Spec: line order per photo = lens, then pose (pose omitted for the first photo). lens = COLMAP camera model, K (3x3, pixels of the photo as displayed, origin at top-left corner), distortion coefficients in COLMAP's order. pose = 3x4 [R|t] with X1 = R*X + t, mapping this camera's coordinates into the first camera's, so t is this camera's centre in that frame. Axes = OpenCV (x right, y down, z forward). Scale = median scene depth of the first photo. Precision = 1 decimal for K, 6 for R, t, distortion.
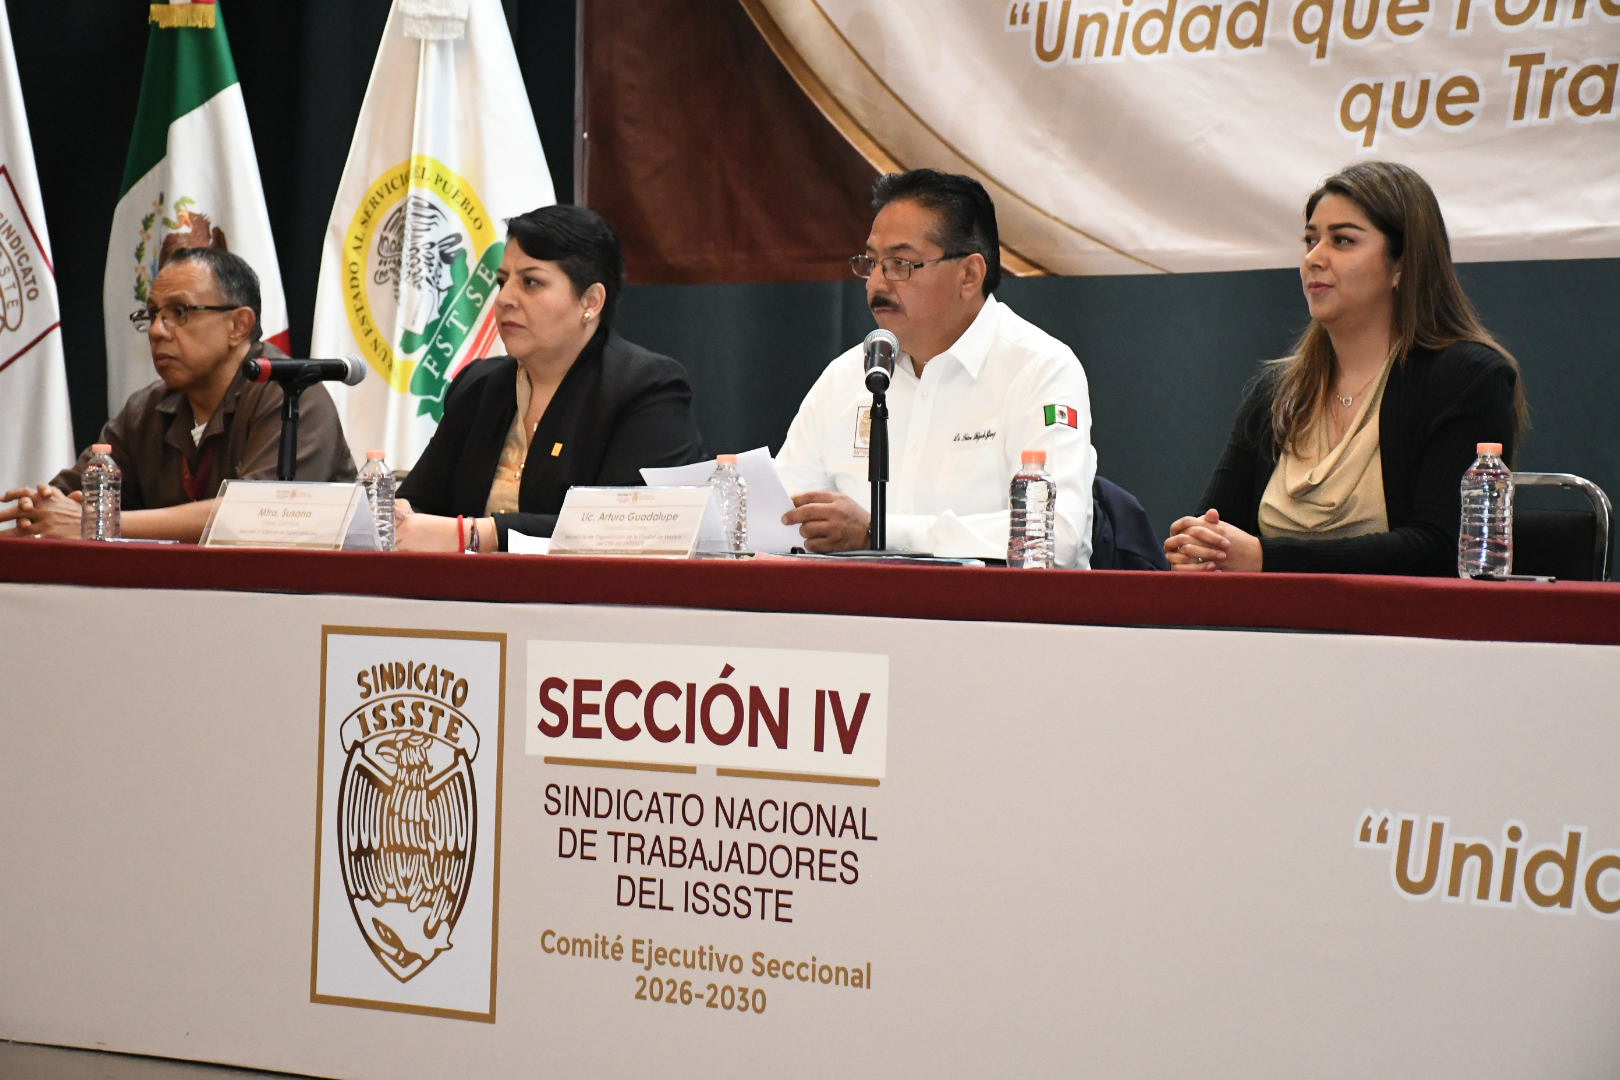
lens RADIAL K [[4228.9, 0, 808.4], [0, 4228.9, 546.3], [0, 0, 1]] dist [0.716126, 0.000000]
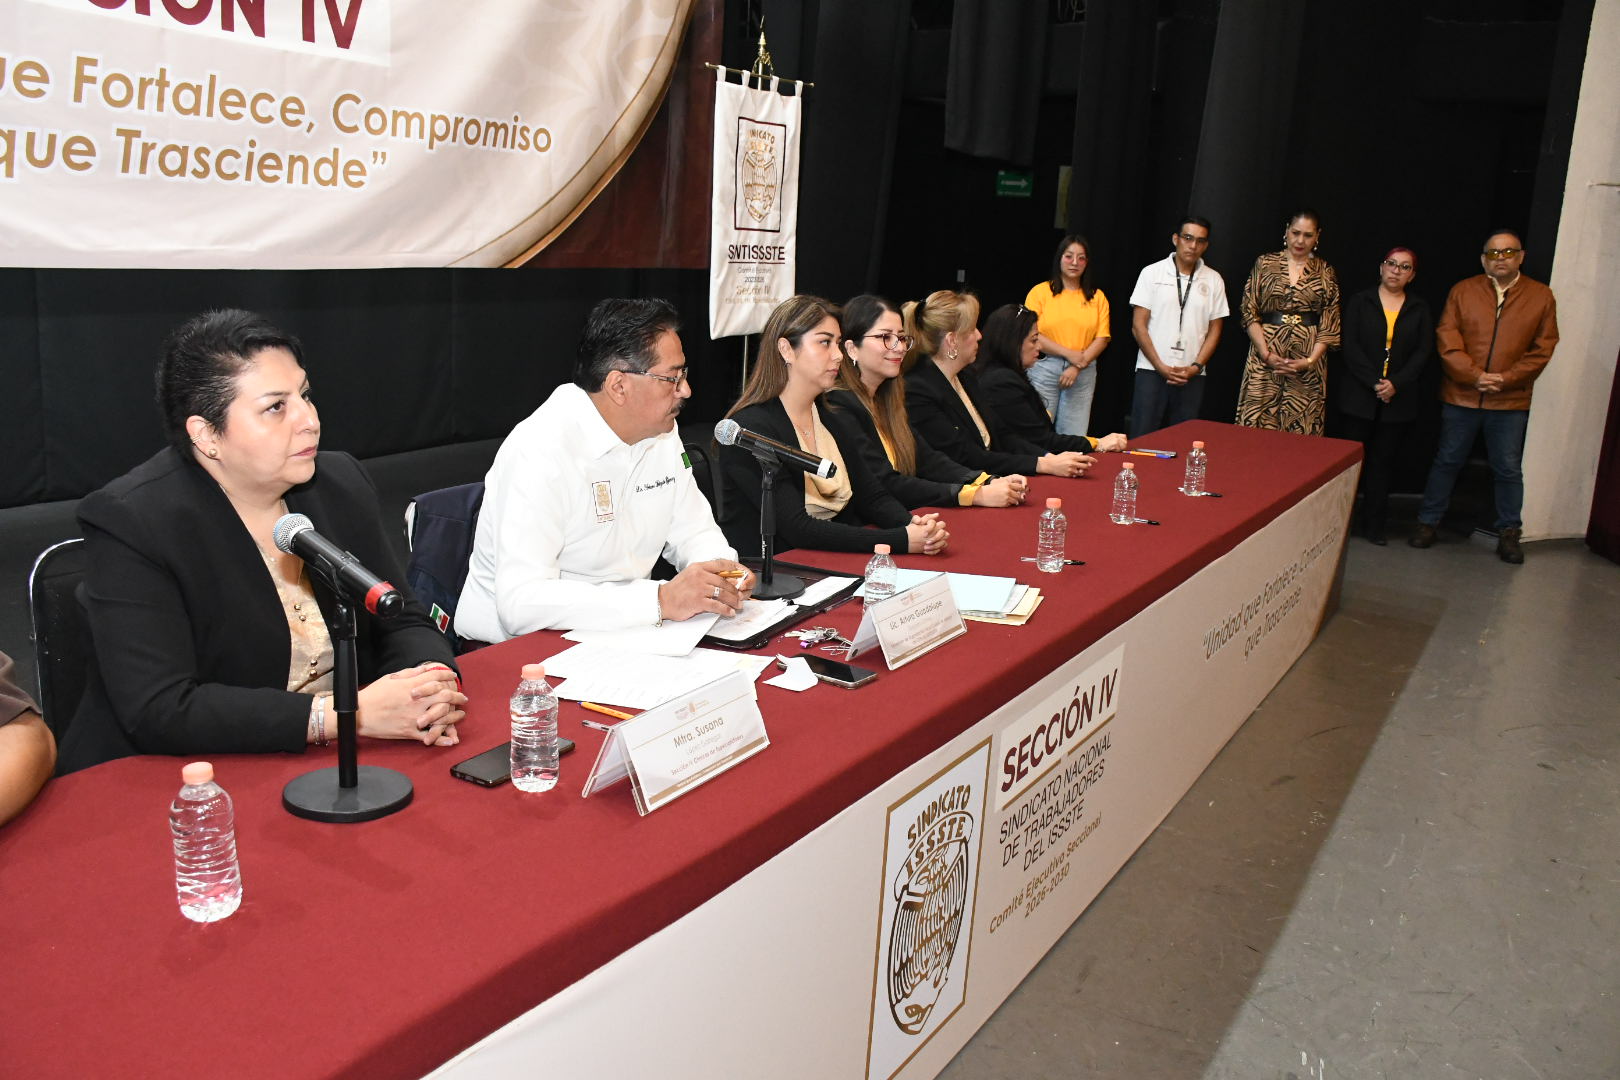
lens RADIAL K [[1268.2, 0, 800.3], [0, 1268.2, 542.1], [0, 0, 1]] dist [-0.148530, 0.096876]
pose [[-0.145955, -0.256406, 0.955486, -0.392939], [-0.050796, 0.966497, 0.251602, -0.121124], [-0.987986, -0.011812, -0.154090, 1.094059]]
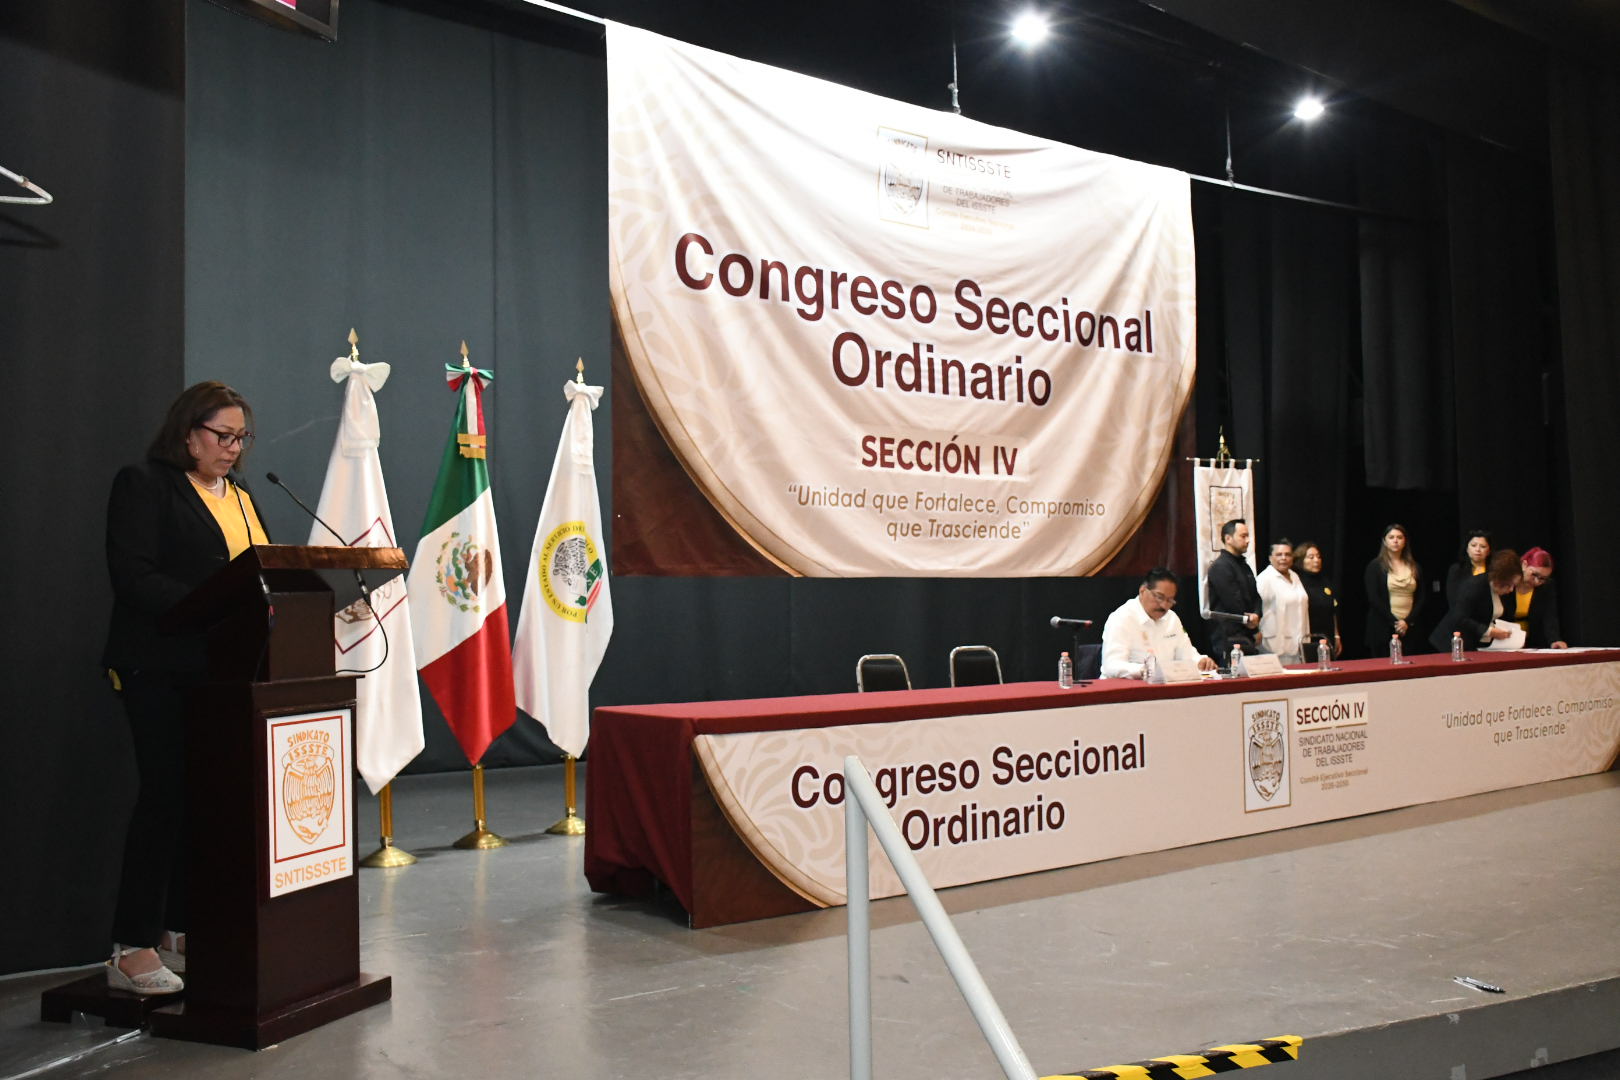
lens RADIAL K [[1499.1, 0, 797.2], [0, 1499.1, 536.3], [0, 0, 1]] dist [-0.054533, 0.000000]
pose [[0.206851, 0.018459, 0.978198, -1.367850], [0.025959, 0.999366, -0.024348, -0.094768], [-0.978028, 0.030430, 0.206241, 1.123043]]
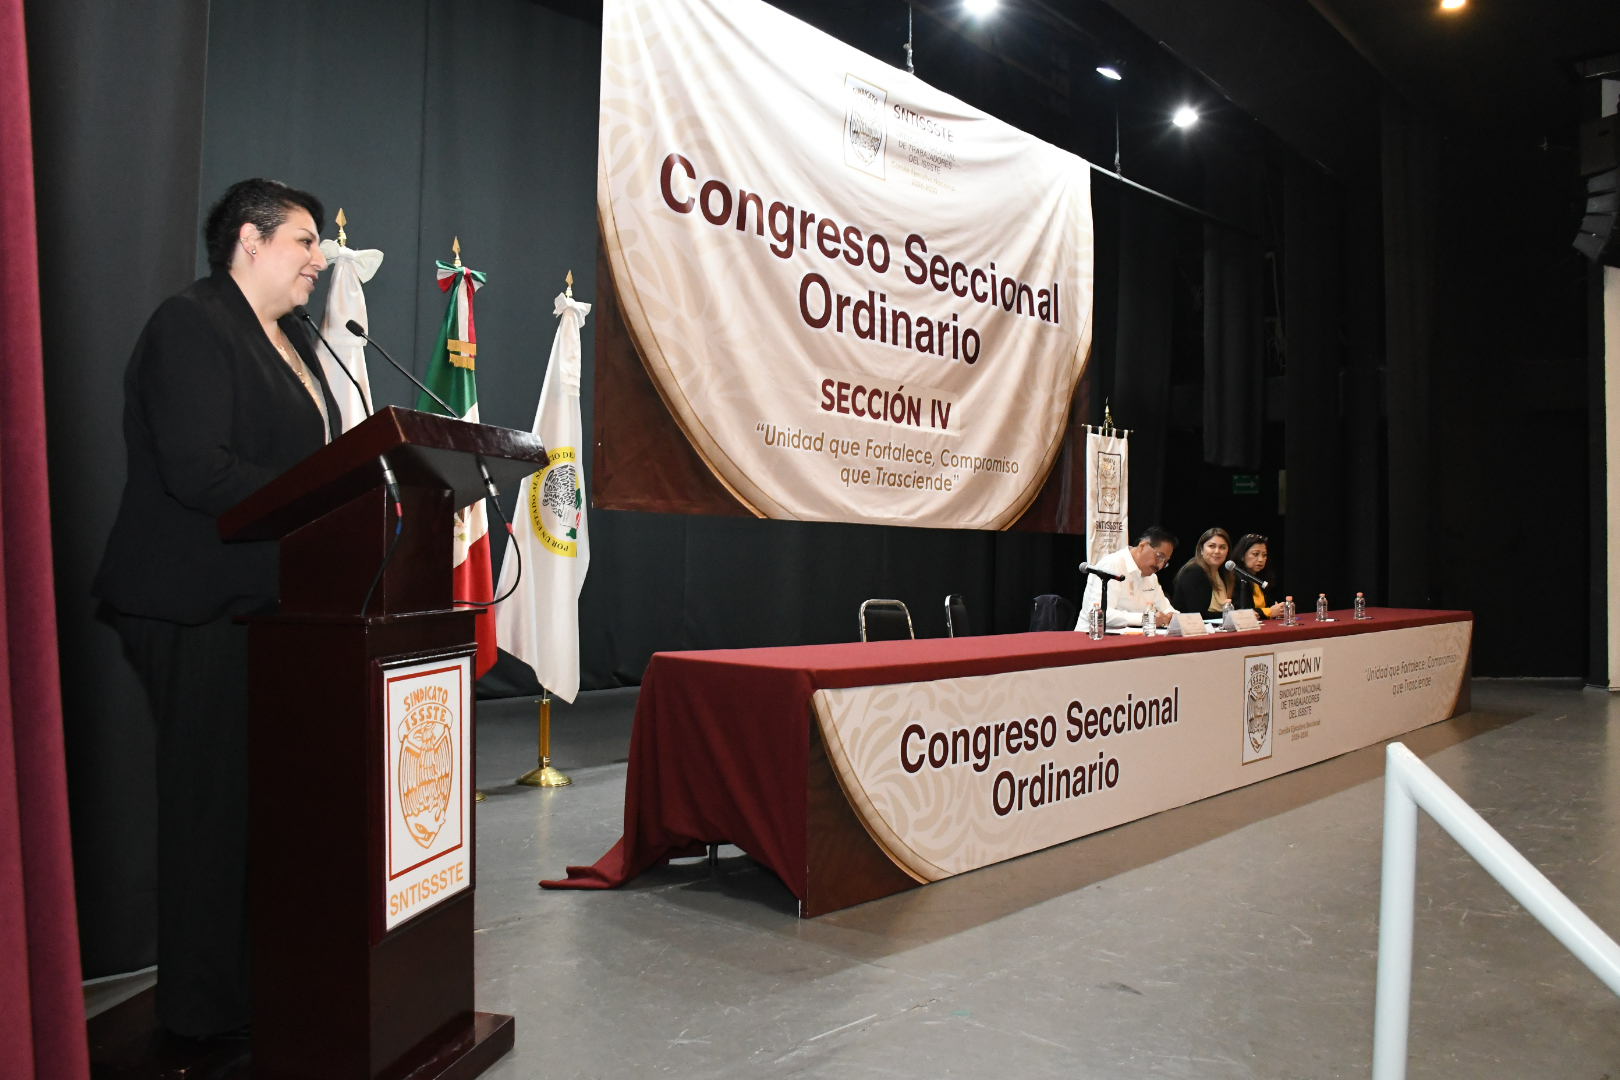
lens RADIAL K [[1268.2, 0, 798.9], [0, 1268.2, 536.9], [0, 0, 1]] dist [-0.148530, 0.096876]
pose [[0.025666, -0.003800, 0.999663, -1.136069], [-0.009432, 0.999947, 0.004044, -0.078367], [-0.999626, -0.009532, 0.025629, 1.361115]]
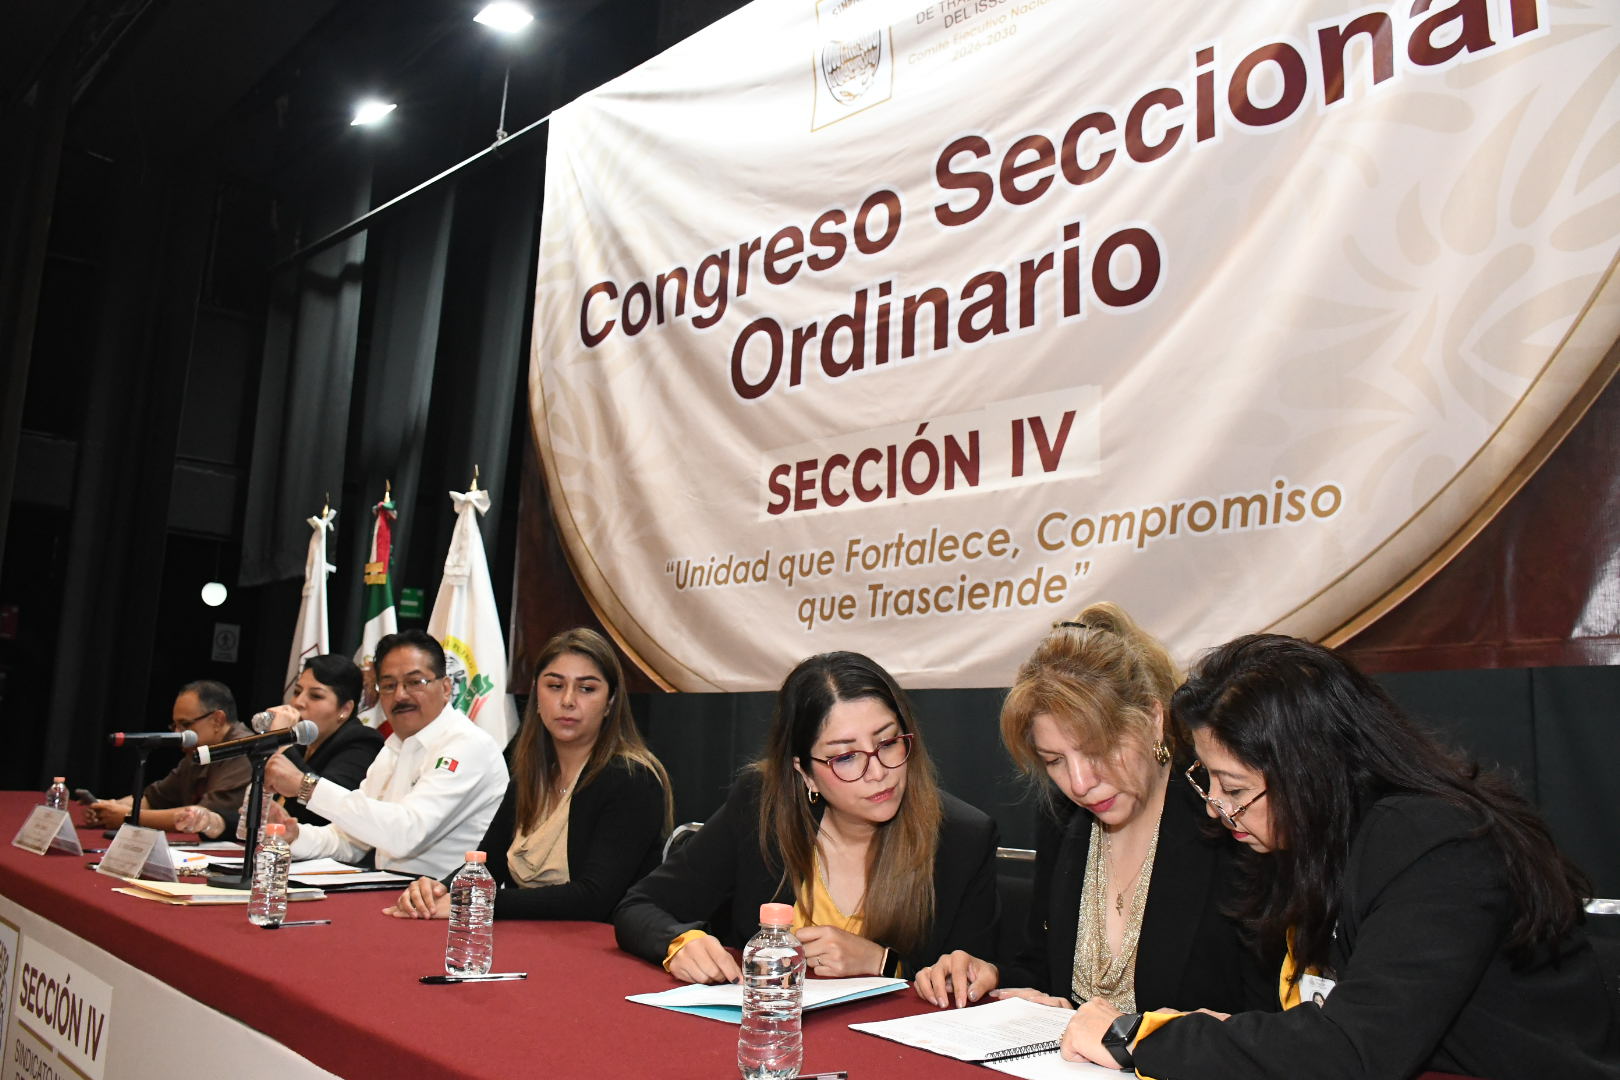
lens RADIAL K [[1268.2, 0, 800.2], [0, 1268.2, 534.9], [0, 0, 1]] dist [-0.148530, 0.096876]
pose [[0.996123, -0.005374, -0.087812, 0.237680], [-0.010635, 0.983456, -0.180836, -0.041541], [0.087331, 0.181069, 0.979585, 0.572283]]
